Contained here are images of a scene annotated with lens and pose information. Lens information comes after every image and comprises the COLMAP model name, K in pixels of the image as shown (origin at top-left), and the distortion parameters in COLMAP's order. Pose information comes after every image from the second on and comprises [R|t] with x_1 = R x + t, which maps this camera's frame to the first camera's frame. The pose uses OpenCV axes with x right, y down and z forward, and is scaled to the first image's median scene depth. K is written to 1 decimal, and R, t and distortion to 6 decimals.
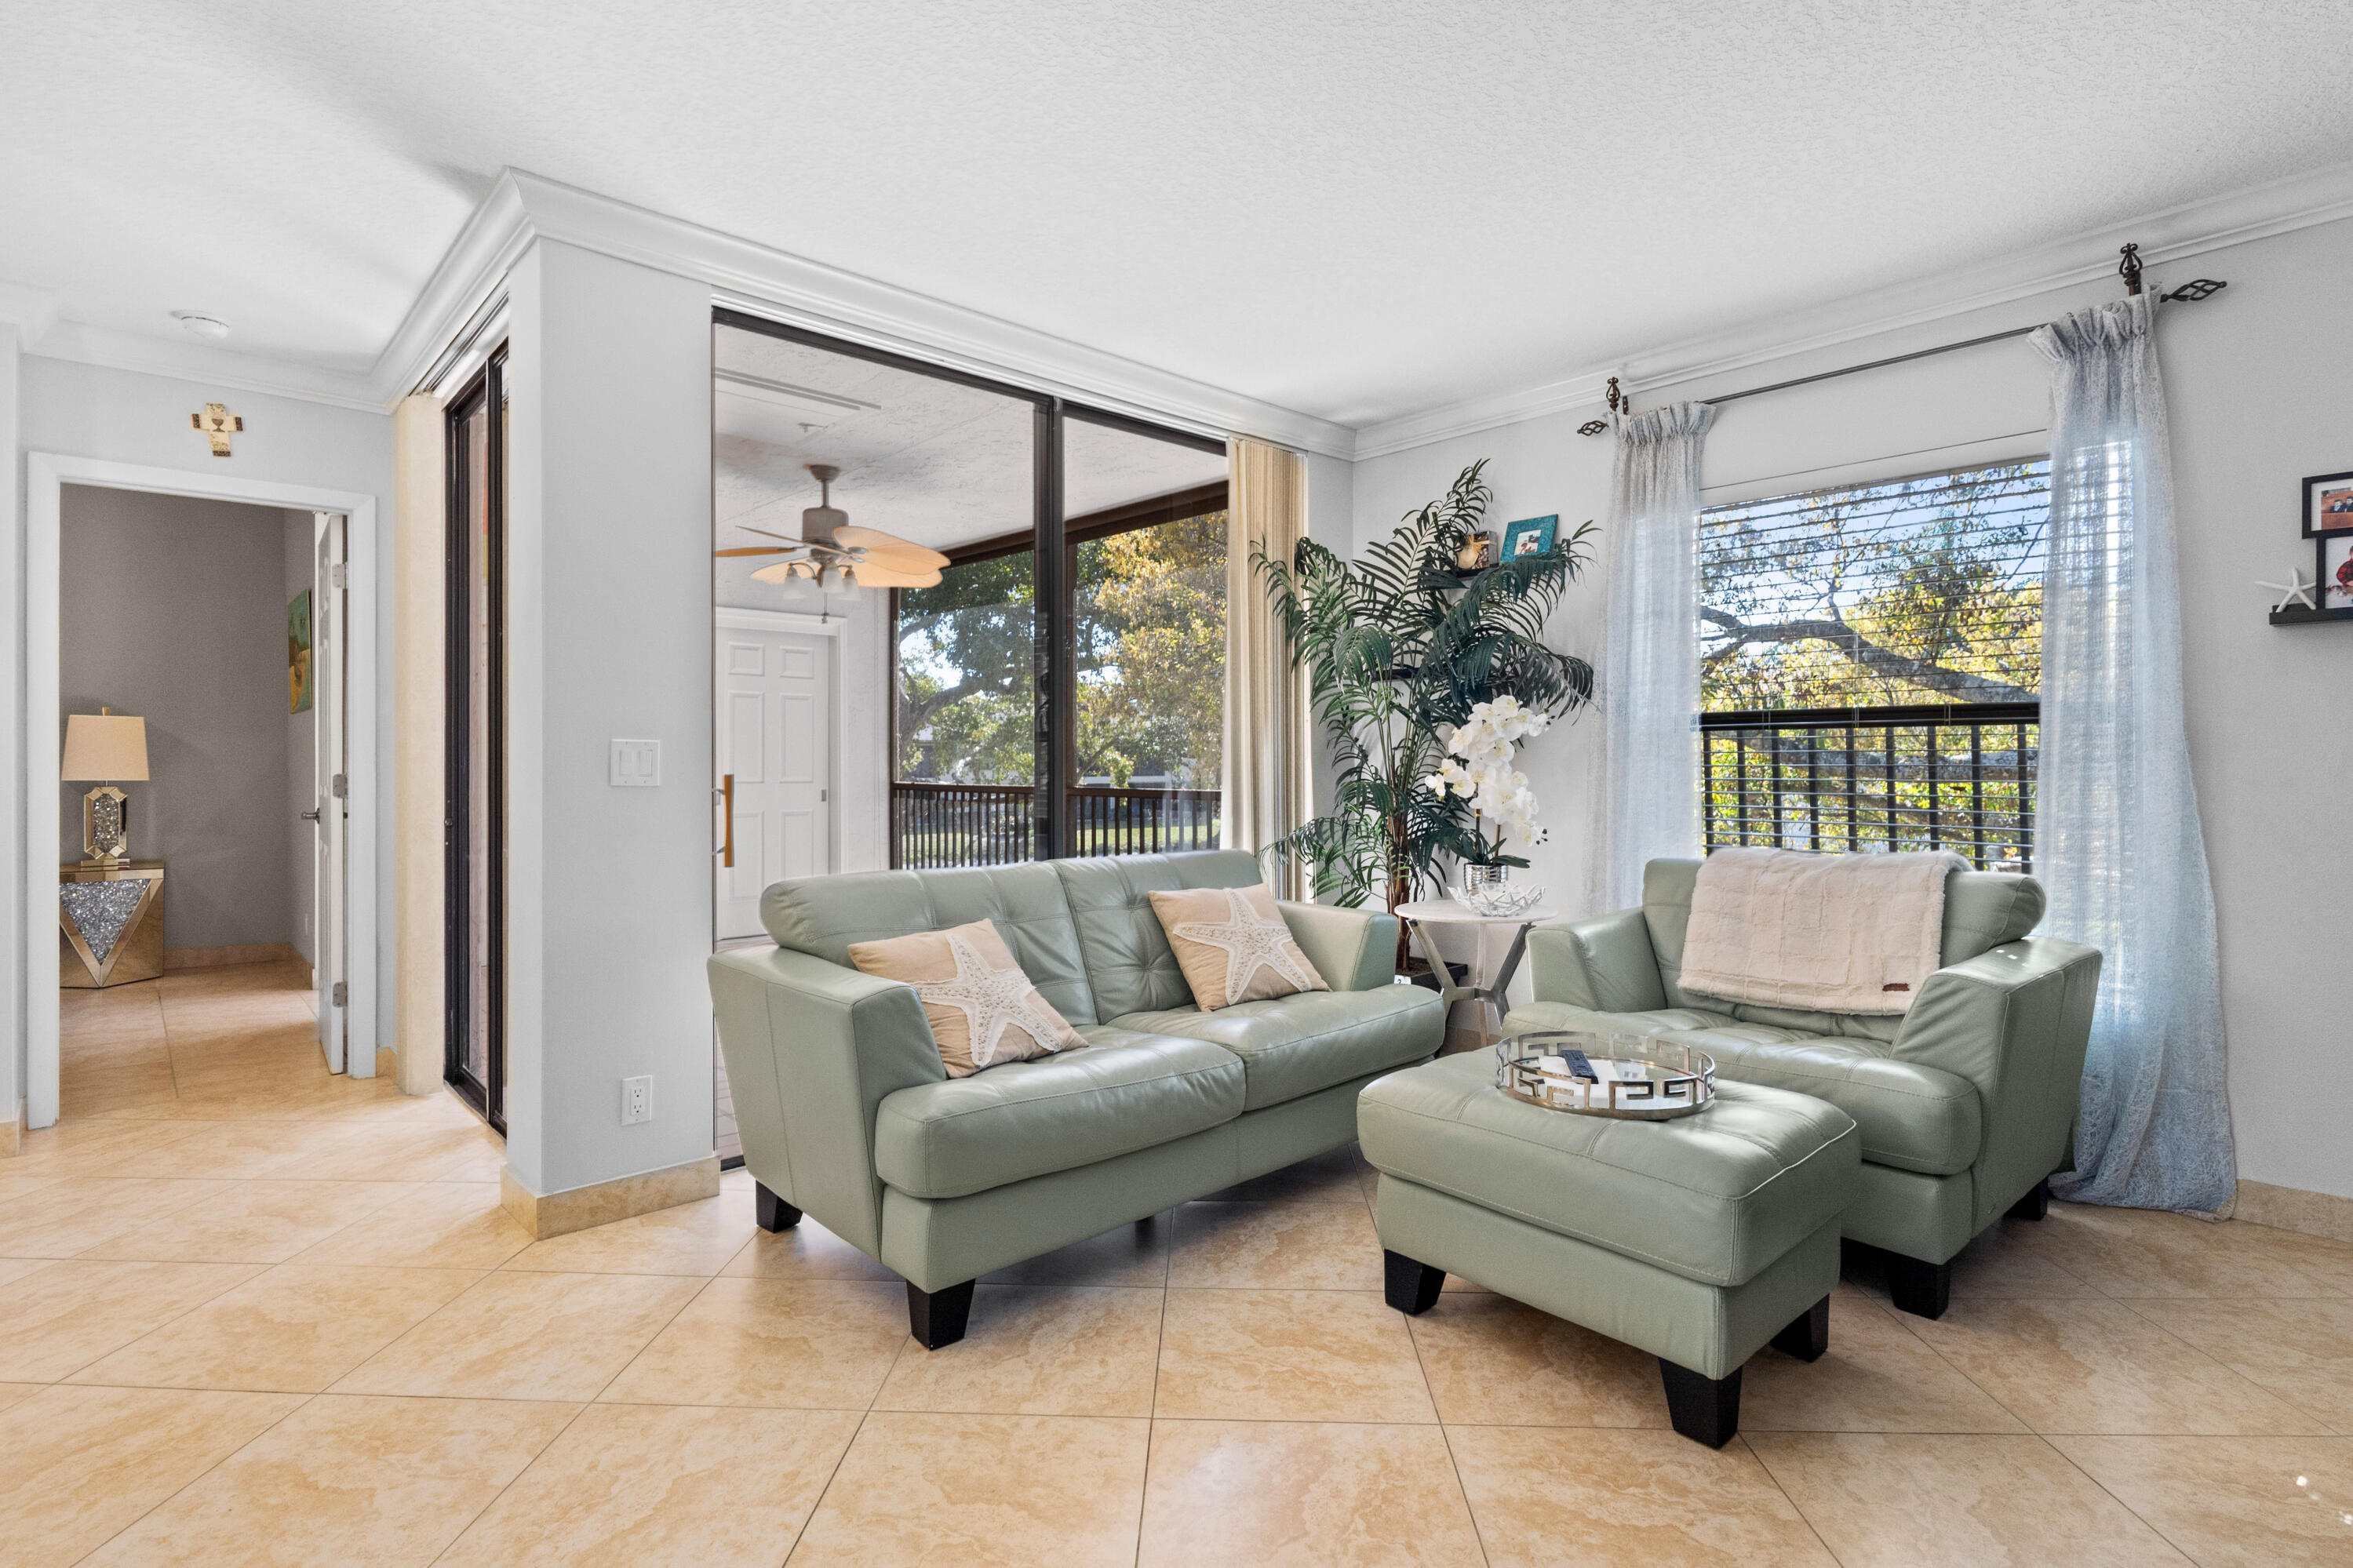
lens RADIAL K [[1165.8, 0, 1175.3], [0, 1165.8, 773.9], [0, 0, 1]] dist [-0.003919, 0.002590]
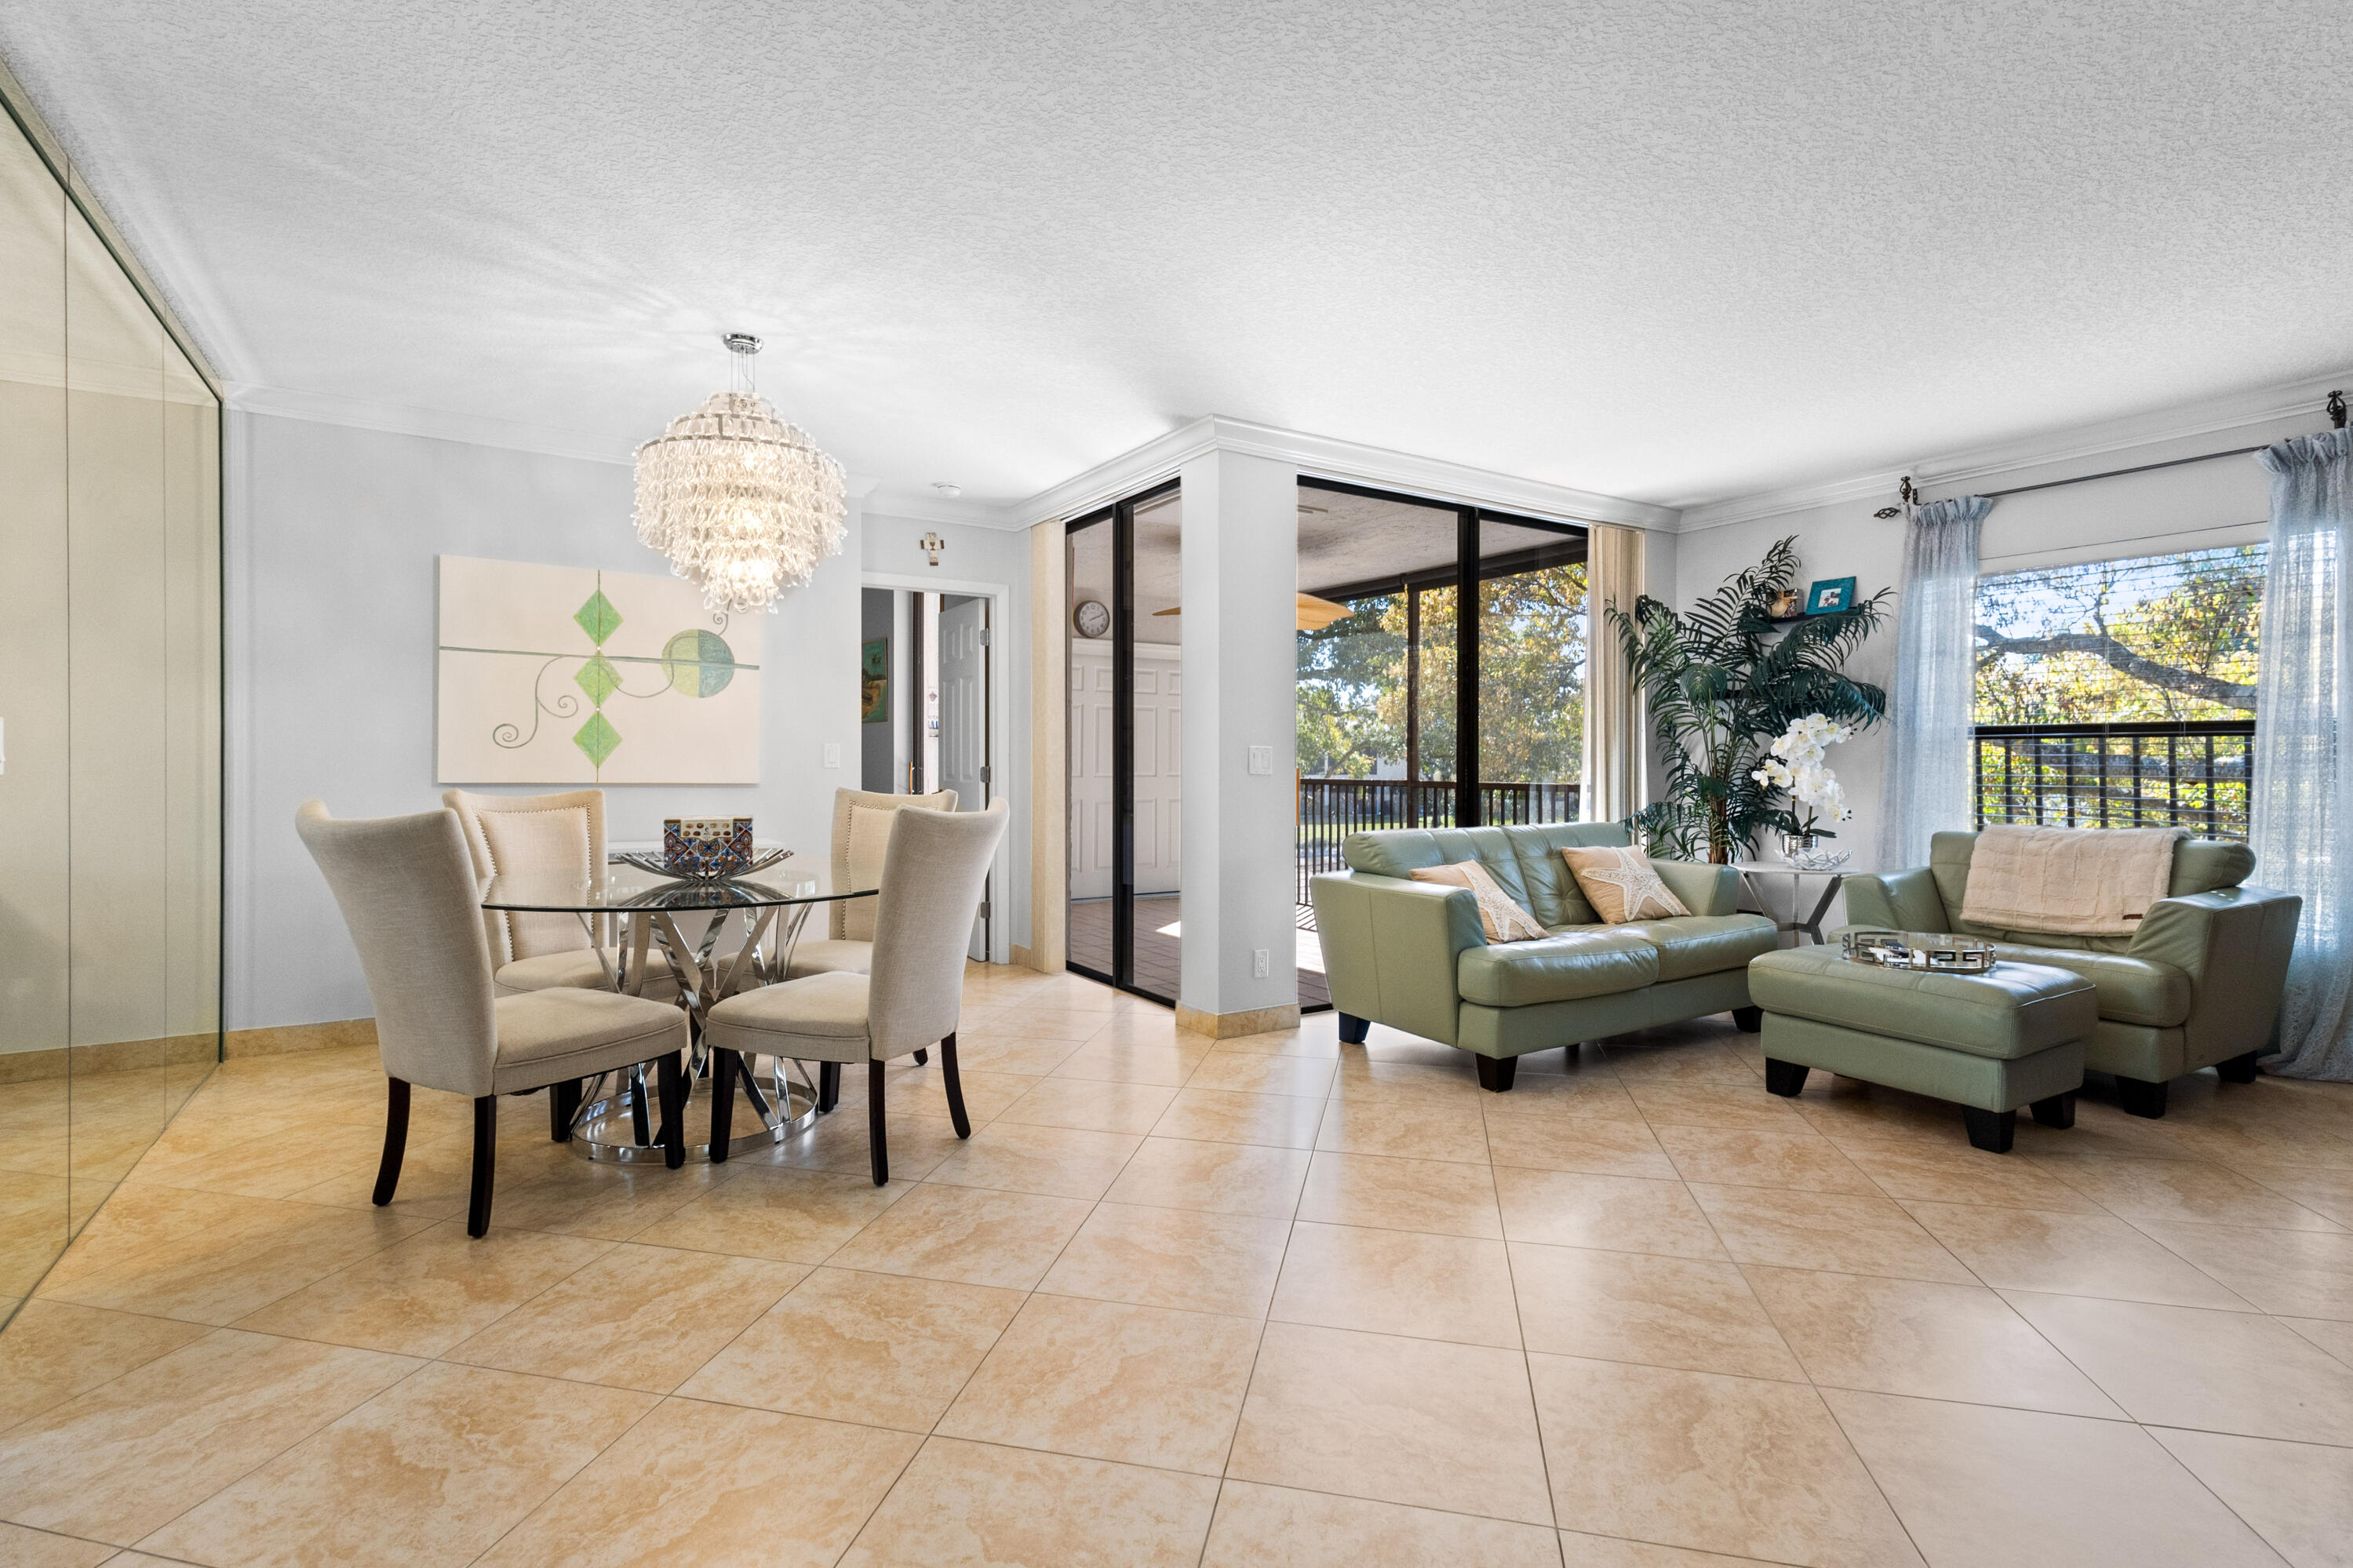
lens RADIAL K [[1110.0, 0, 1174.4], [0, 1110.0, 781.9], [0, 0, 1]] dist [0.014428, -0.001459]
pose [[0.983904, 0.006949, -0.178564, -0.284008], [-0.005647, 0.999954, 0.007799, 0.009498], [0.178609, -0.006665, 0.983897, -0.541494]]
